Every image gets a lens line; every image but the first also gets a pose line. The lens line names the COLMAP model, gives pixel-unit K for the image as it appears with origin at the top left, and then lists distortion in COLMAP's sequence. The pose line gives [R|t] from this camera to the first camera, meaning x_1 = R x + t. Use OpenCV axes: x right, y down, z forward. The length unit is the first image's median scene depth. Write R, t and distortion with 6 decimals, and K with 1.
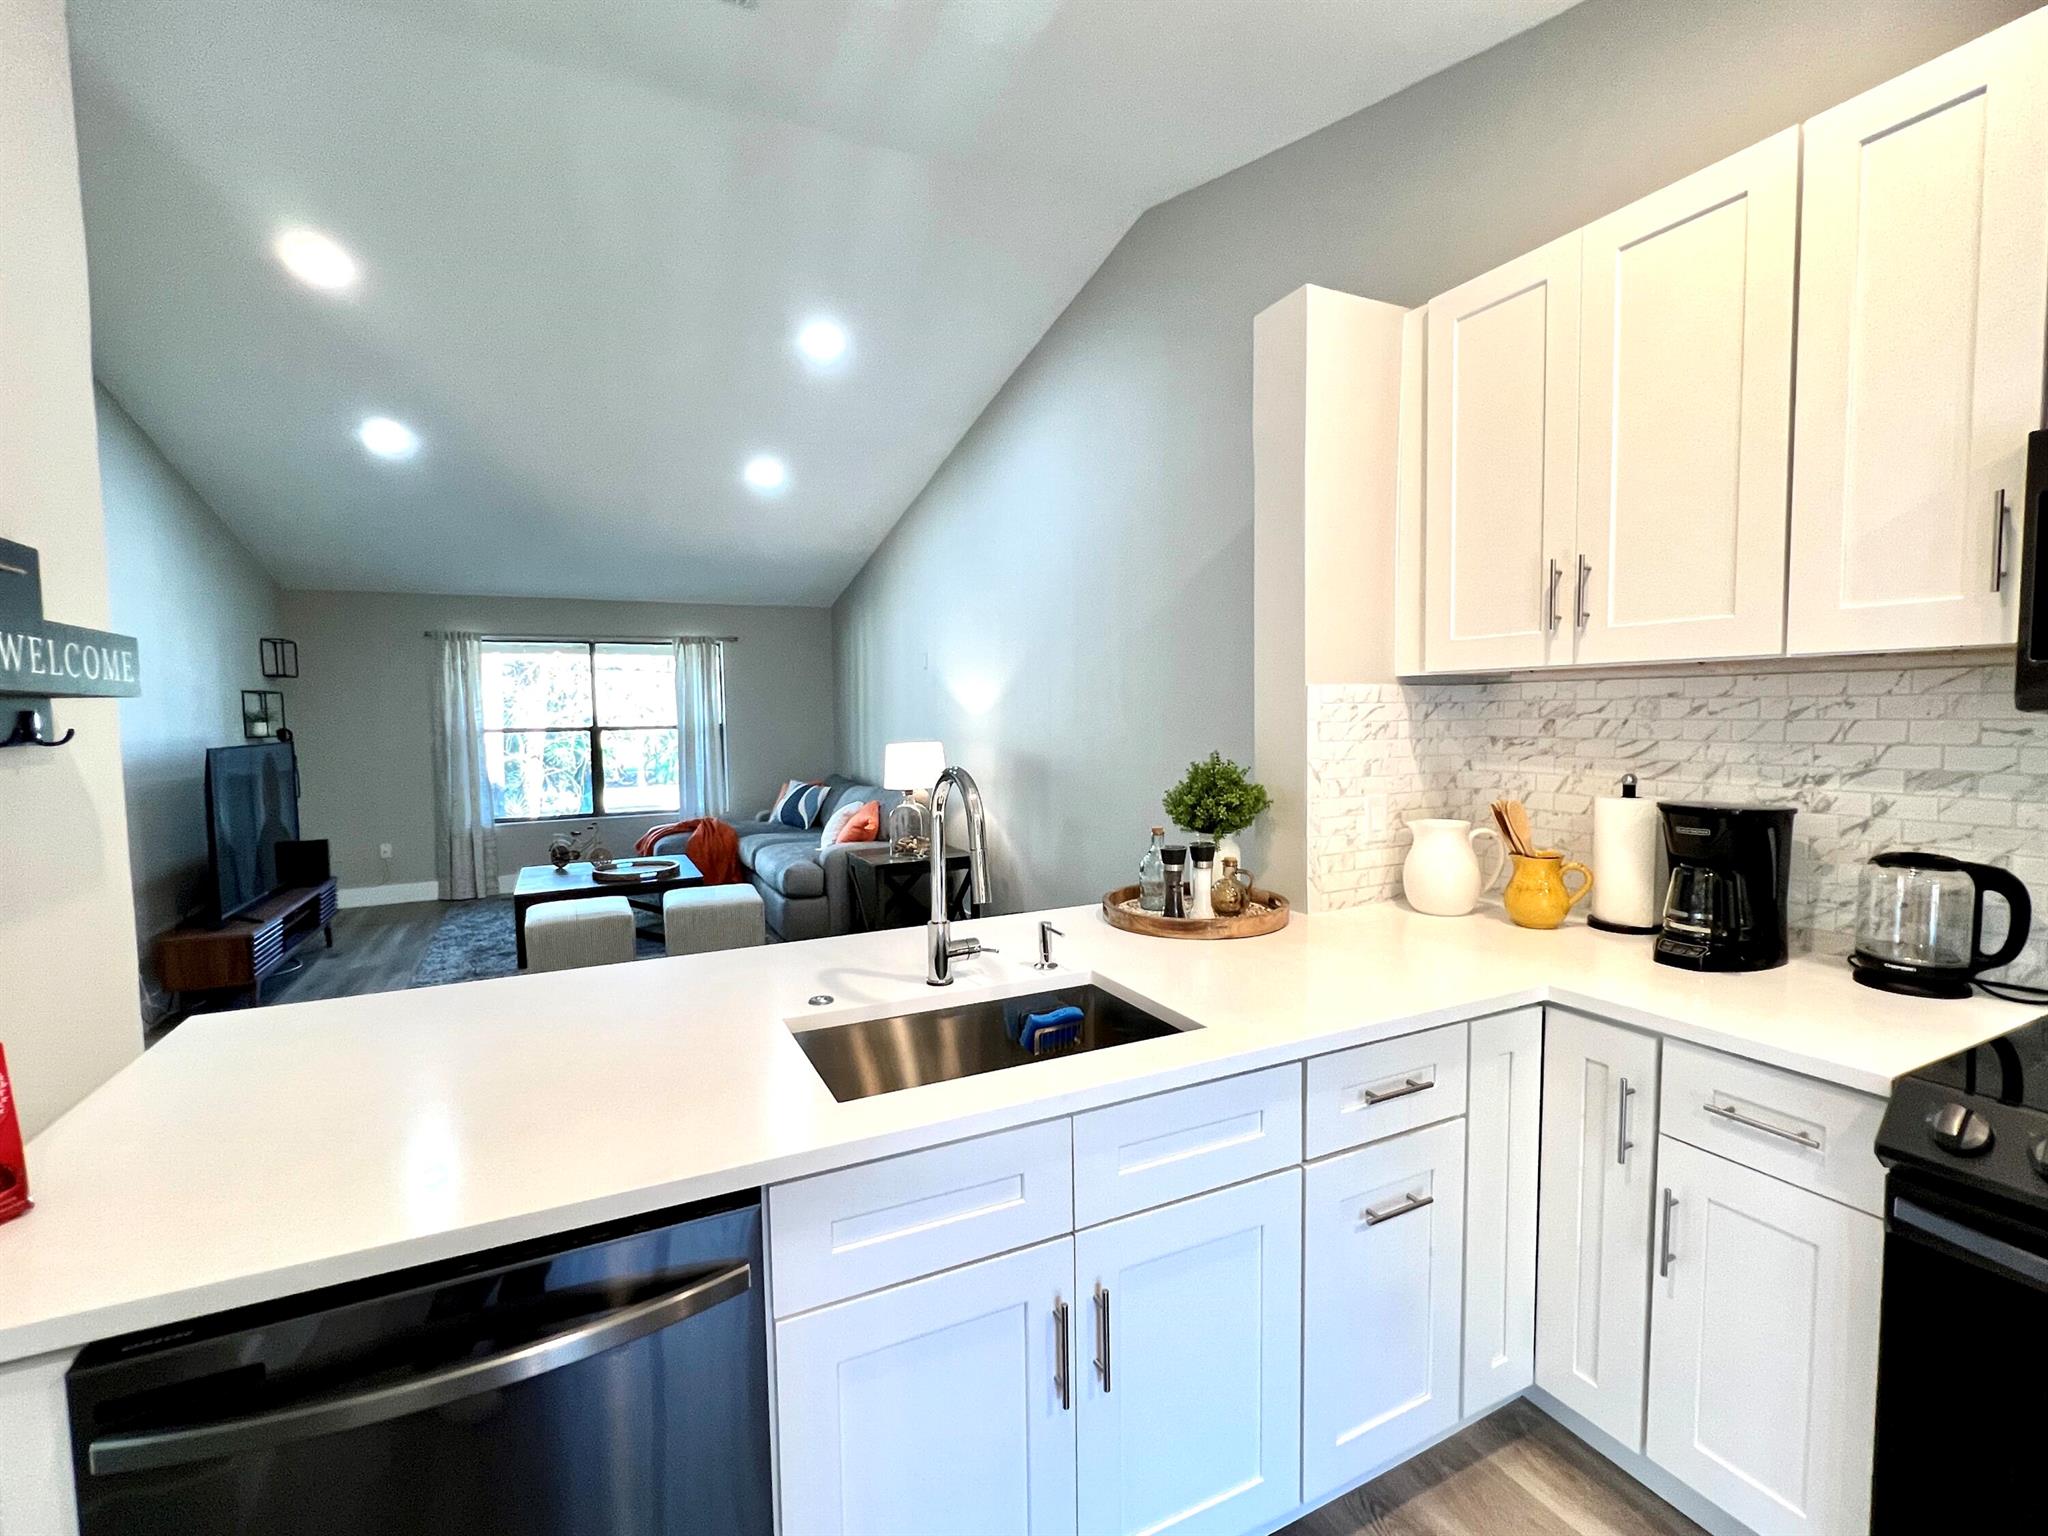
lens RADIAL K [[918.7, 0, 1024.1], [0, 918.7, 765.0], [0, 0, 1]] dist [-0.002104, 0.000144]
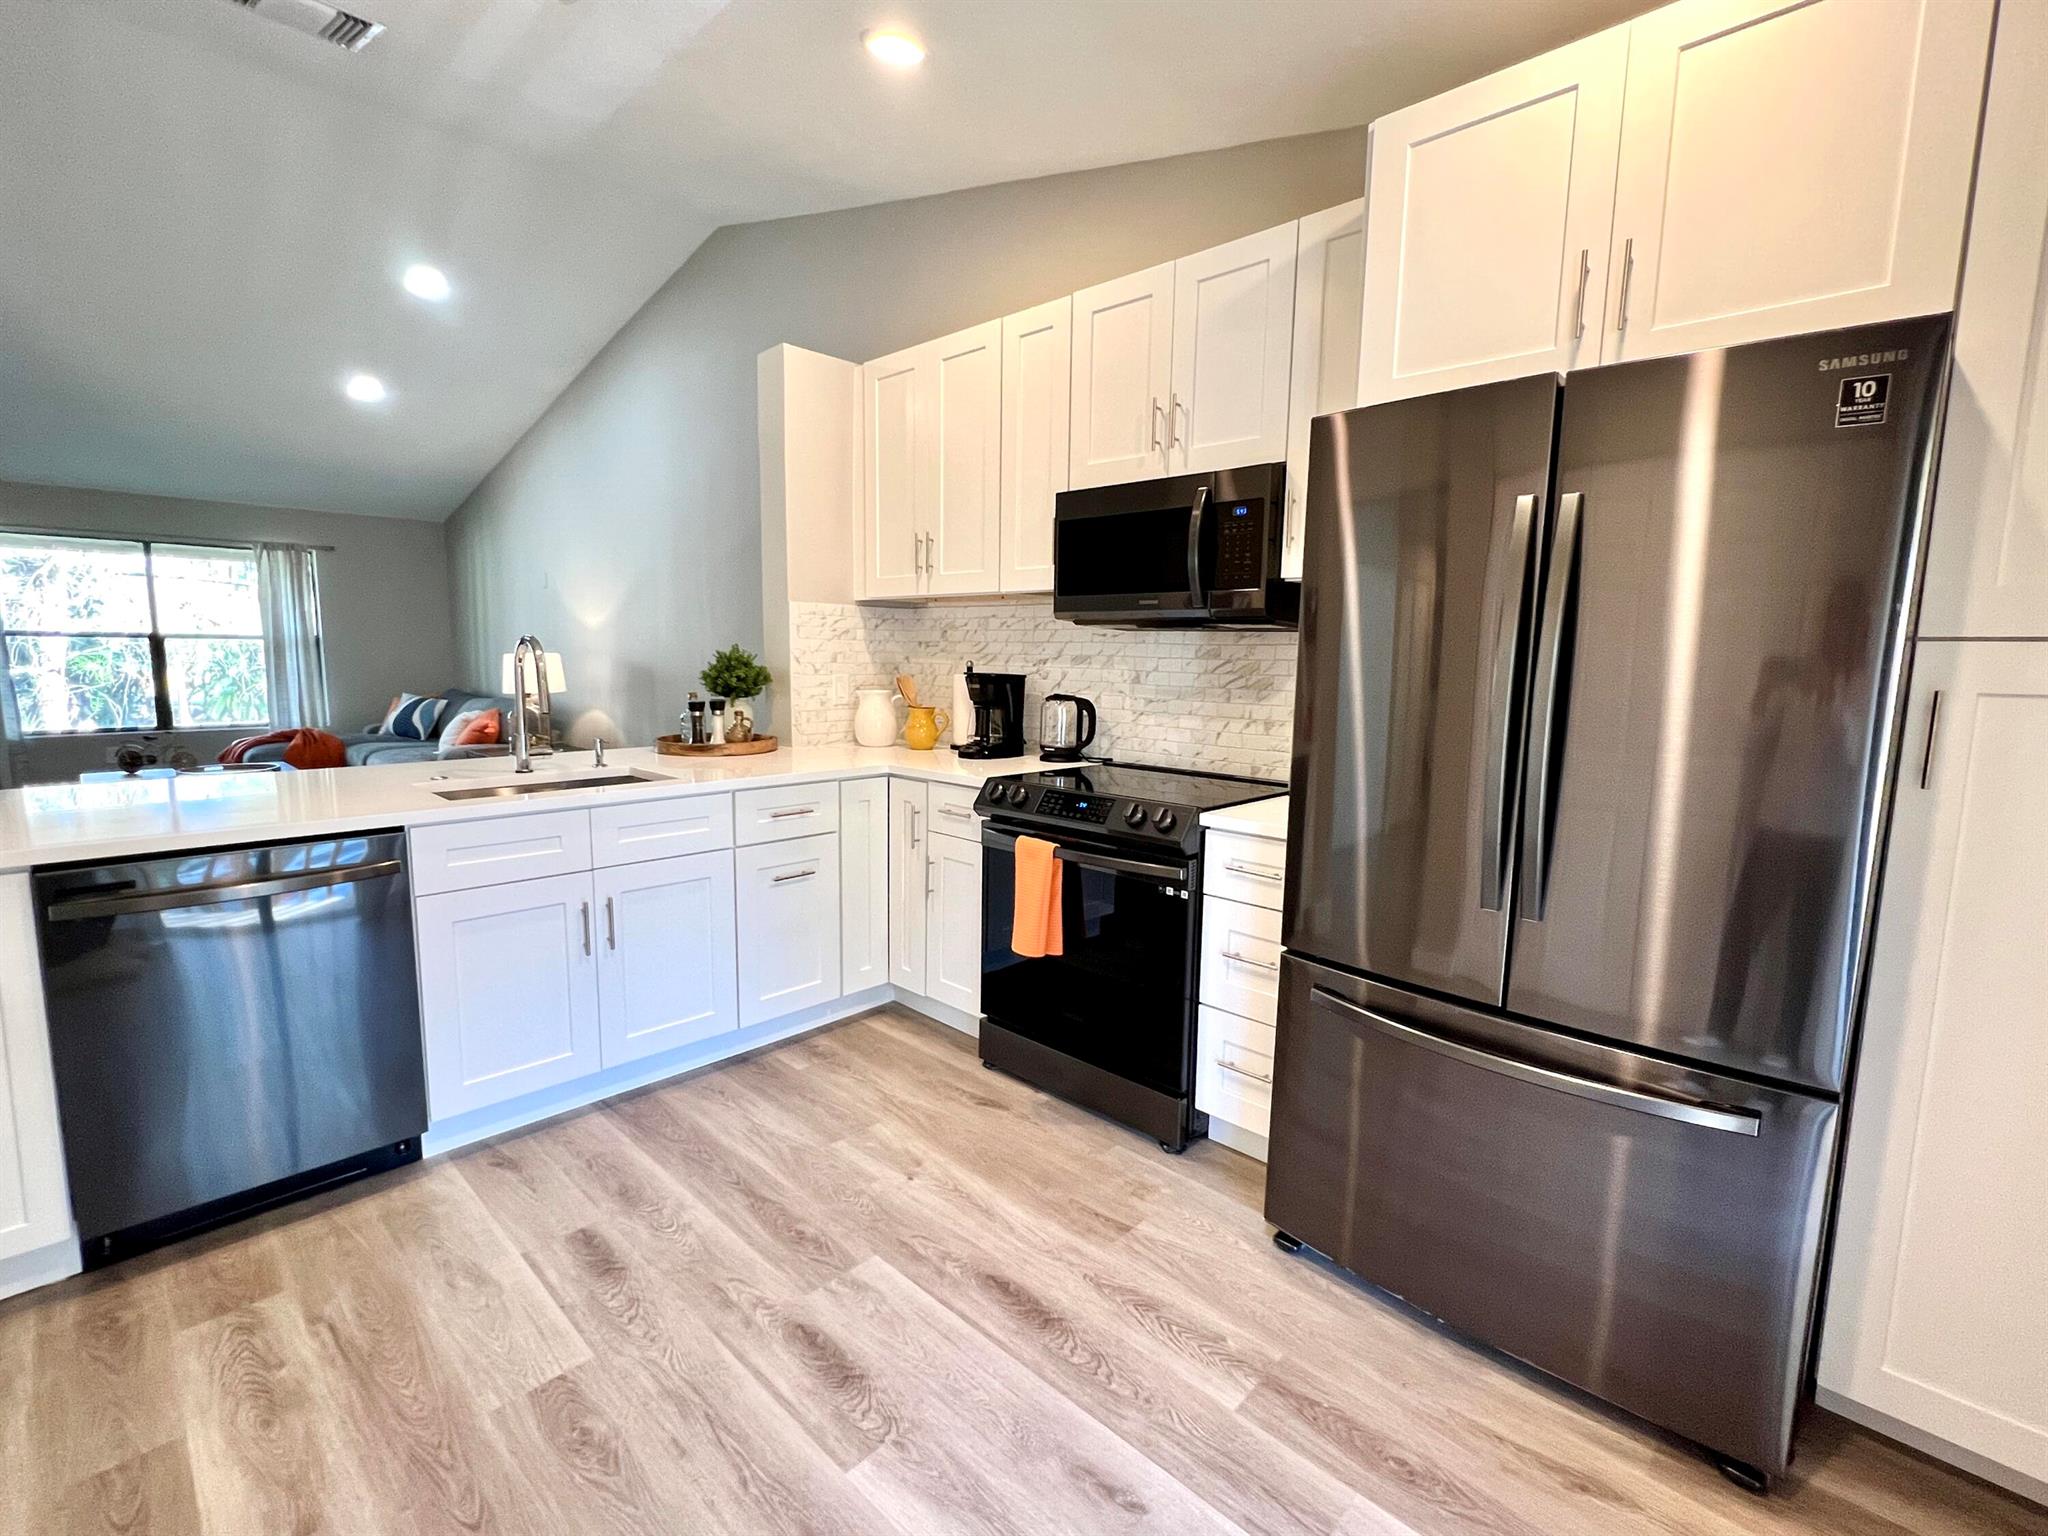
lens RADIAL K [[918.7, 0, 1022.4], [0, 918.7, 767.9], [0, 0, 1]] dist [-0.002104, 0.000144]
pose [[0.940058, -0.013337, 0.340752, 0.138568], [-0.009215, 0.997876, 0.064480, 0.089689], [-0.340889, -0.063755, 0.937939, -0.614571]]
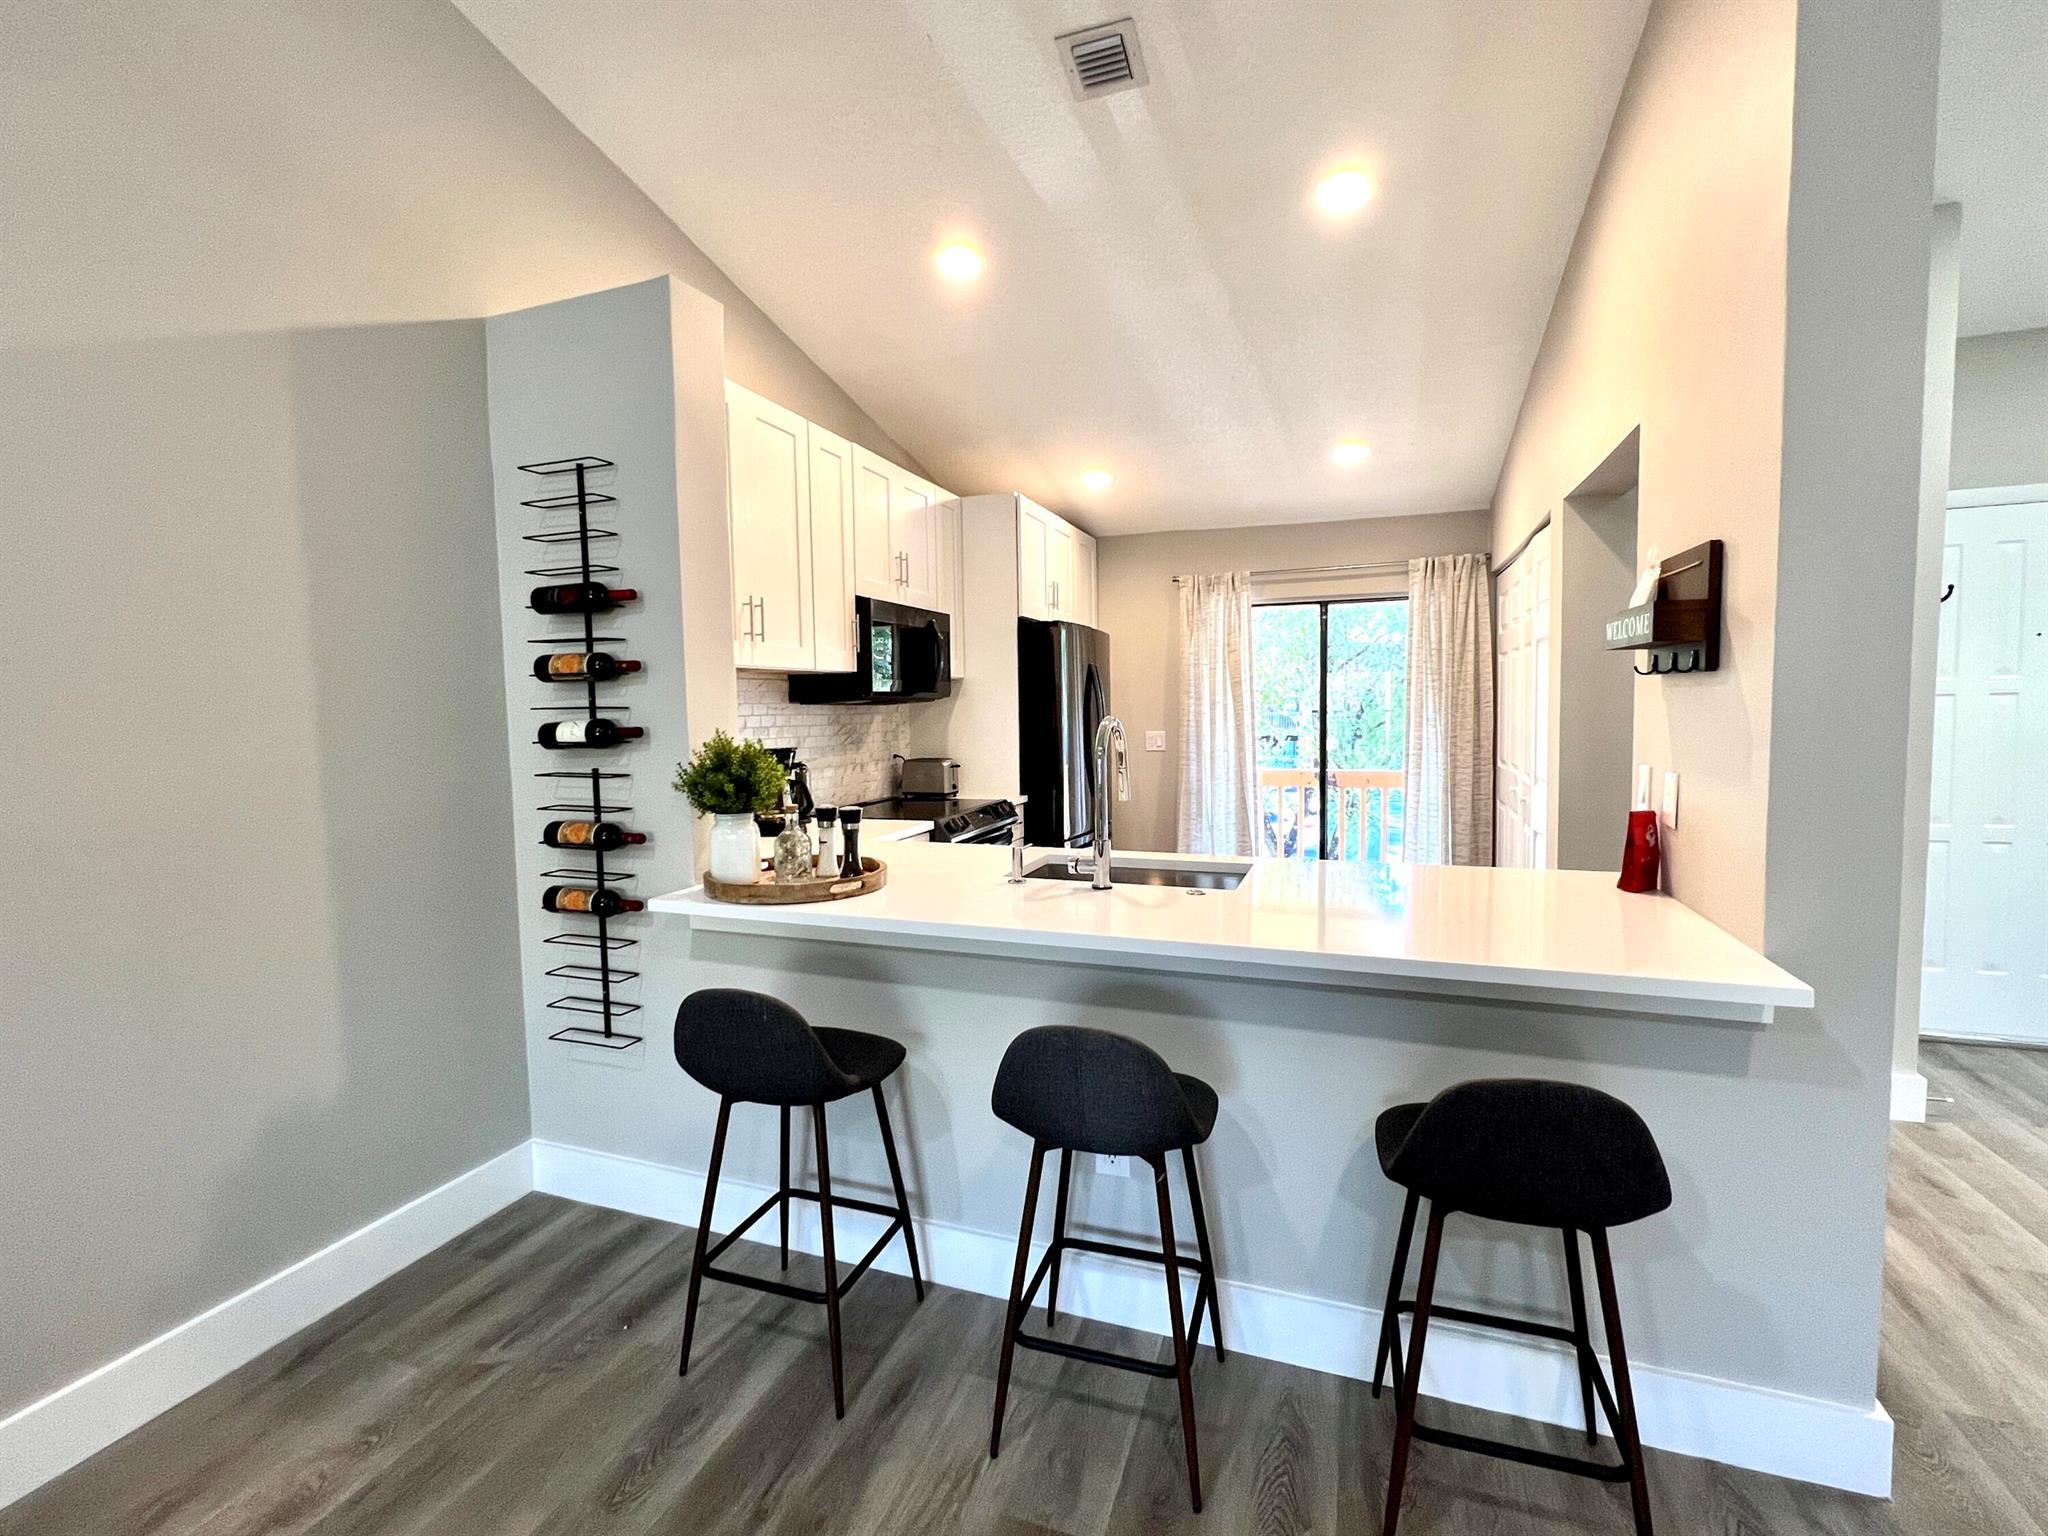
lens RADIAL K [[918.7, 0, 1024.4], [0, 918.7, 760.6], [0, 0, 1]] dist [-0.002104, 0.000144]
pose [[-0.689831, -0.018797, 0.723726, -0.710522], [0.070347, 0.993192, 0.092848, -0.052047], [-0.720544, 0.114961, -0.683813, 1.468523]]
